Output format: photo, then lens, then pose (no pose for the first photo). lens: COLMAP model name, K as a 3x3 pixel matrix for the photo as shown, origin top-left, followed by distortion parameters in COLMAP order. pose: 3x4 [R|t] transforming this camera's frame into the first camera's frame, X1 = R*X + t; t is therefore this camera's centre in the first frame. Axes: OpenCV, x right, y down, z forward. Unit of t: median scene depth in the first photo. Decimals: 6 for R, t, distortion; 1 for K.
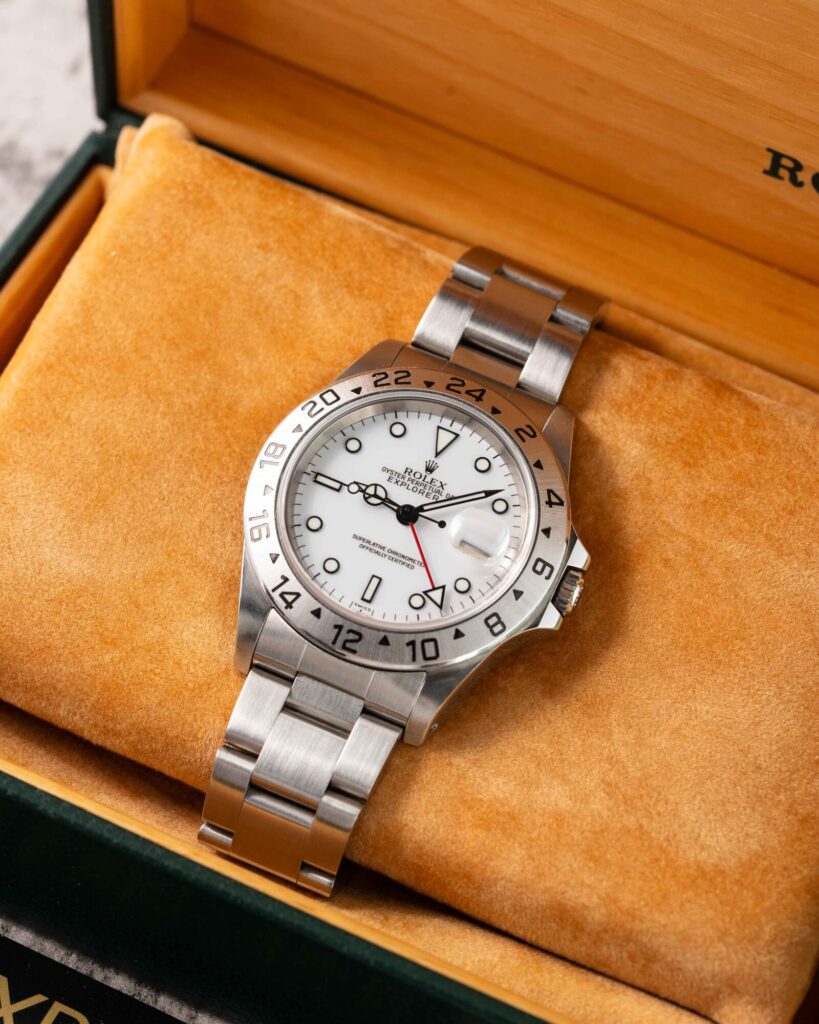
lens RADIAL K [[4864.2, 0, 409.5], [0, 4864.2, 512.0], [0, 0, 1]] dist [-0.032272, 6.548912]
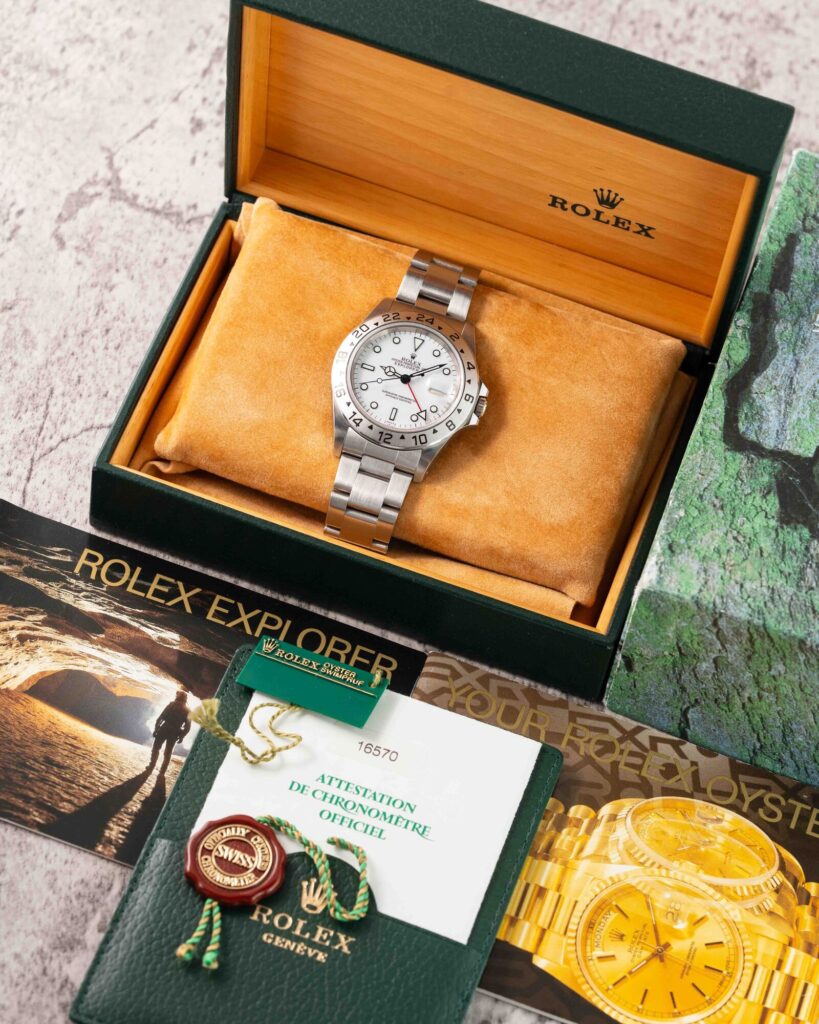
lens RADIAL K [[4864.2, 0, 409.5], [0, 4864.2, 512.0], [0, 0, 1]] dist [-0.032272, 6.548912]
pose [[0.993264, -0.088826, 0.074406, -0.167873], [0.083933, 0.994250, 0.066492, -0.085885], [-0.079884, -0.059799, 0.995009, -1.200549]]
